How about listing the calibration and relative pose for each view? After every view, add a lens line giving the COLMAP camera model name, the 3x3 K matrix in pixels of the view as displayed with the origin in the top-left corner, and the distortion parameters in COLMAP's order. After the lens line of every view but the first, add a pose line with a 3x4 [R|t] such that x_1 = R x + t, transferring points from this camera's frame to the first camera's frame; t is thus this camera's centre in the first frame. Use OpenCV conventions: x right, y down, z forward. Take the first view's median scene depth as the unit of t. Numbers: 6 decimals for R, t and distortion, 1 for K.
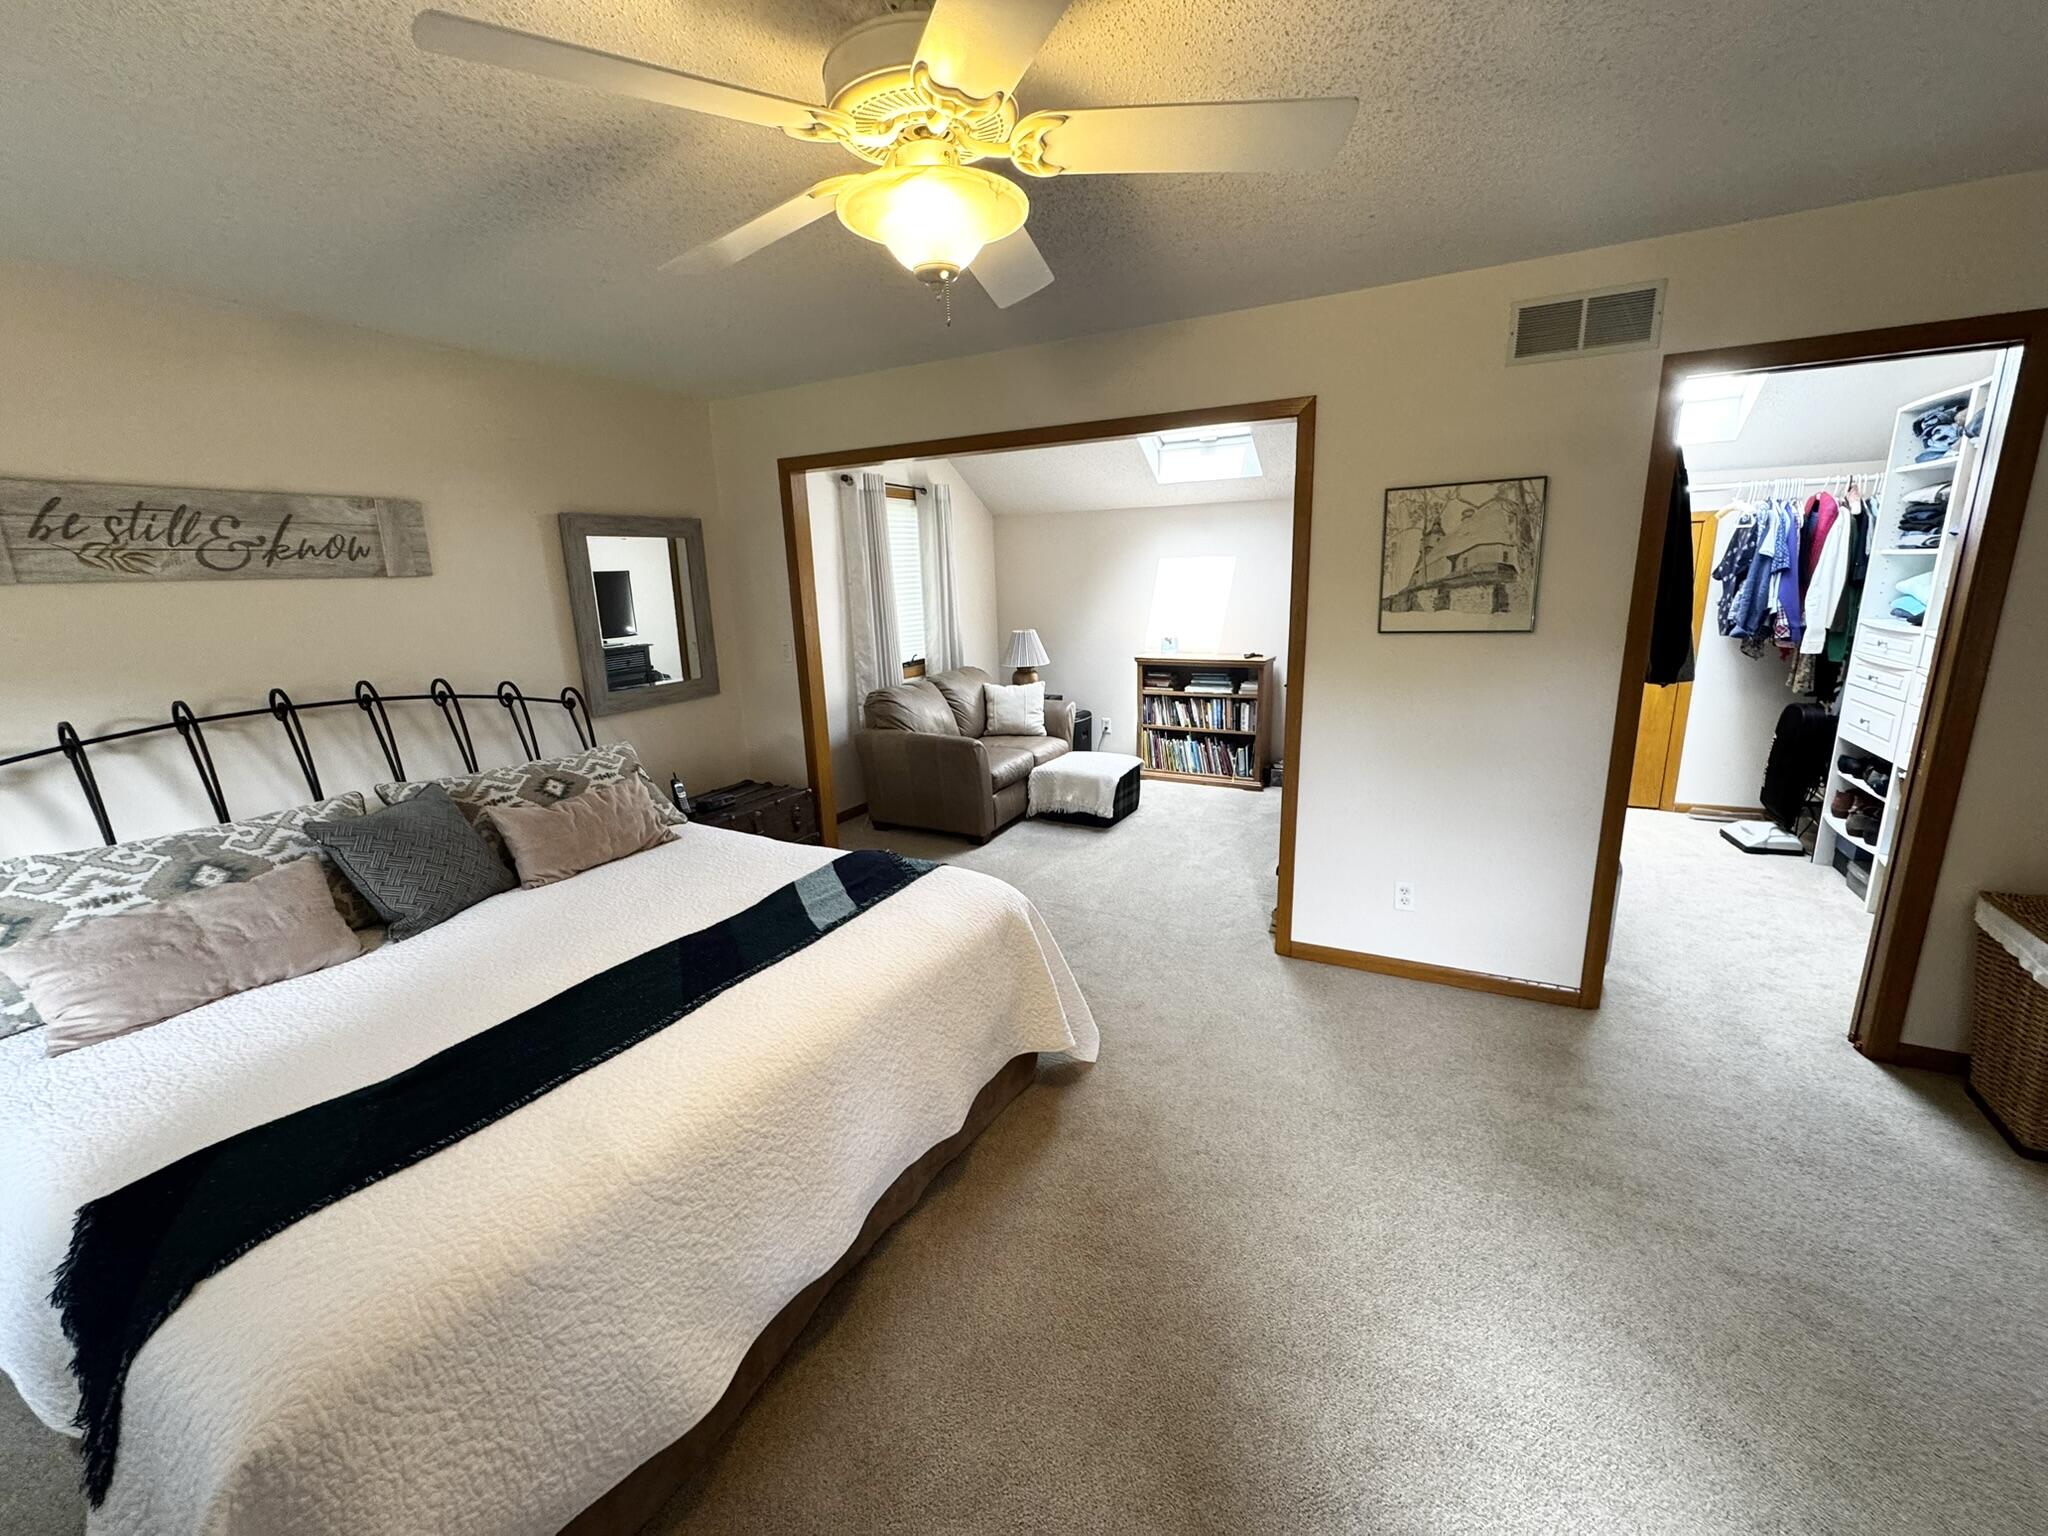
lens RADIAL K [[817.1, 0, 1023.4], [0, 817.1, 764.9], [0, 0, 1]] dist [-0.003466, 0.000195]
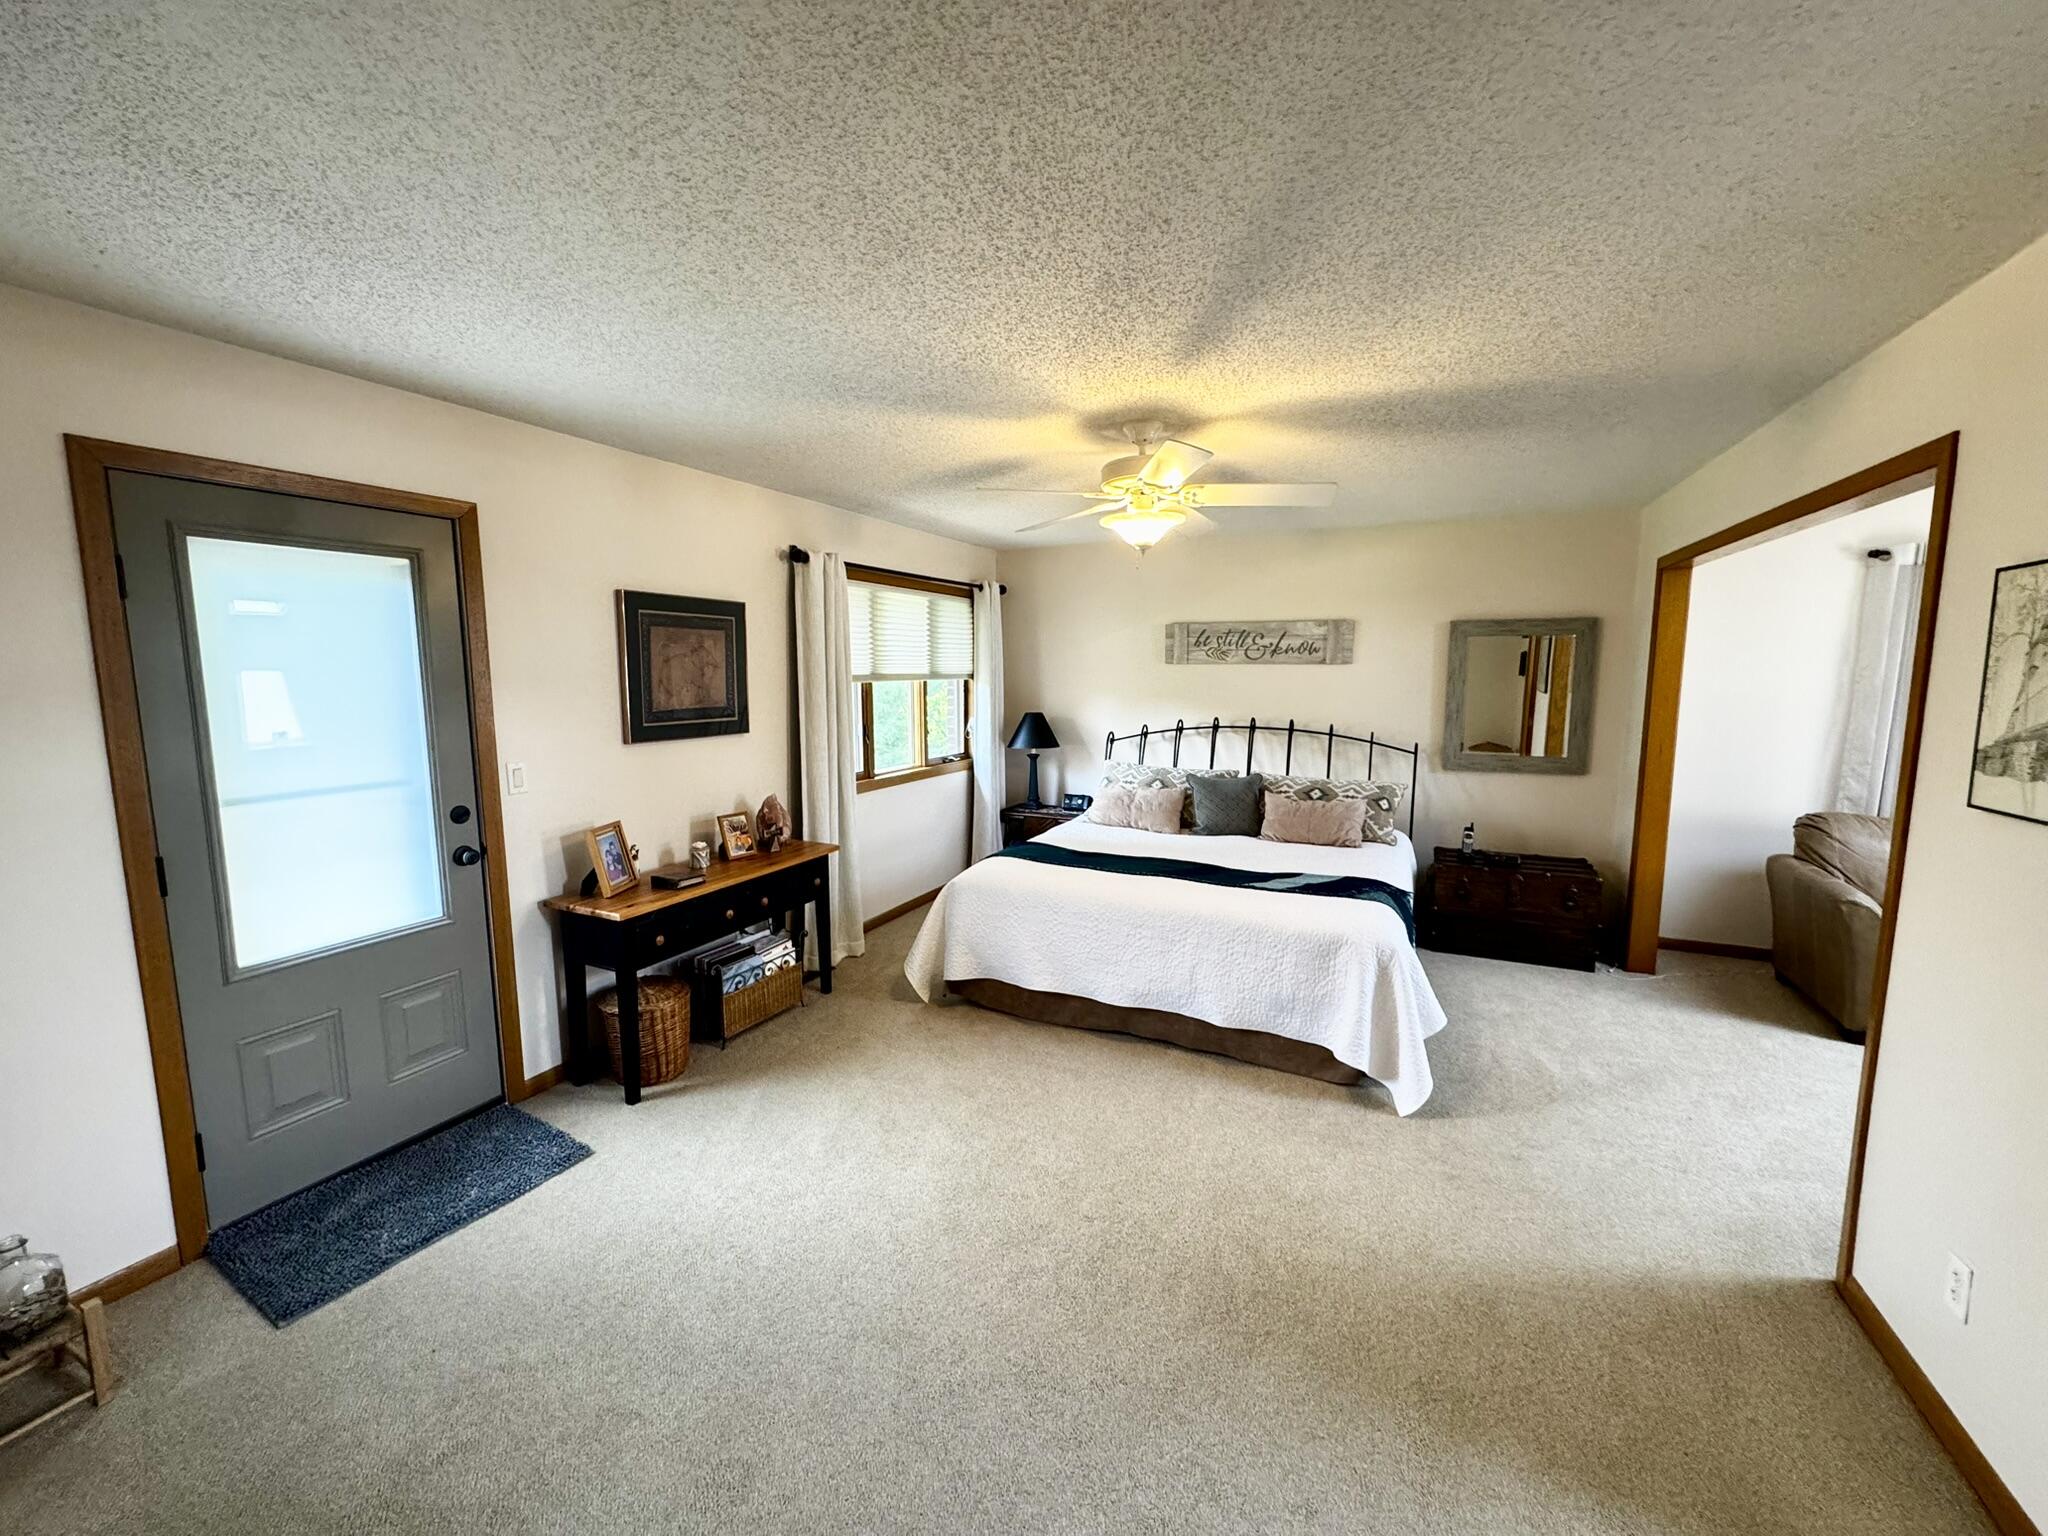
lens RADIAL K [[817.1, 0, 1023.4], [0, 817.1, 764.9], [0, 0, 1]] dist [-0.003466, 0.000195]
pose [[0.044563, 0.150788, -0.987561, 0.978748], [-0.230448, 0.963434, 0.136706, -0.113859], [0.972064, 0.221490, 0.077683, 0.286287]]
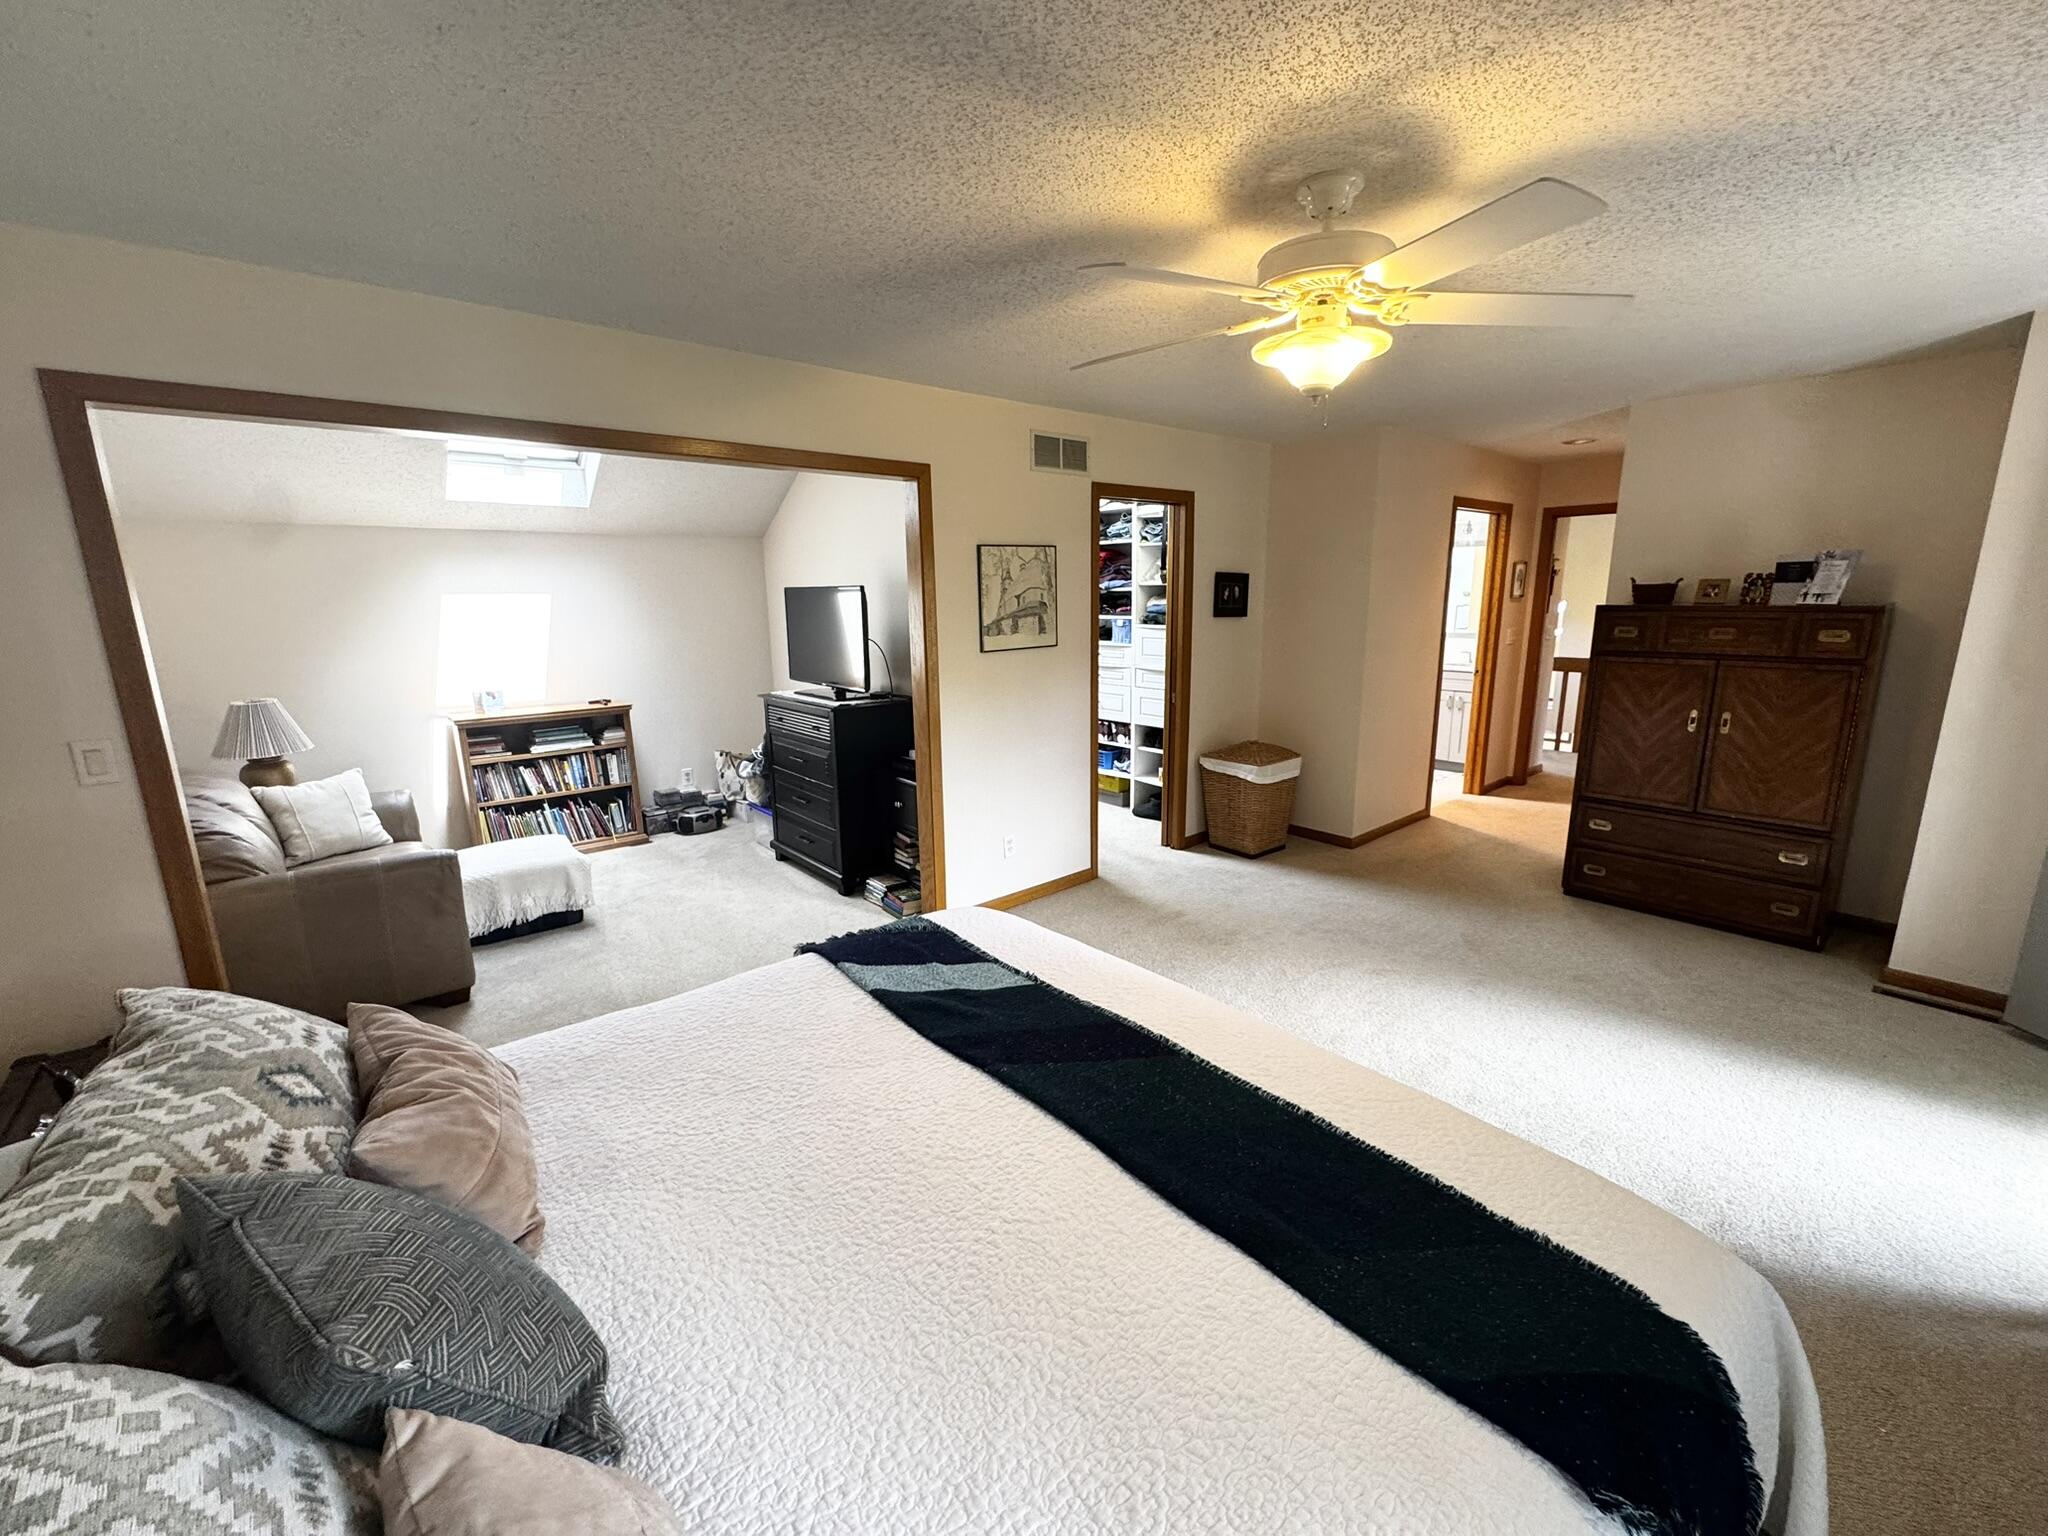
lens RADIAL K [[817.1, 0, 1023.4], [0, 817.1, 764.9], [0, 0, 1]] dist [-0.003466, 0.000195]
pose [[0.376680, -0.166103, 0.911330, -0.771039], [0.216858, 0.972267, 0.087576, -0.086680], [-0.900602, 0.164641, 0.402255, 0.441830]]
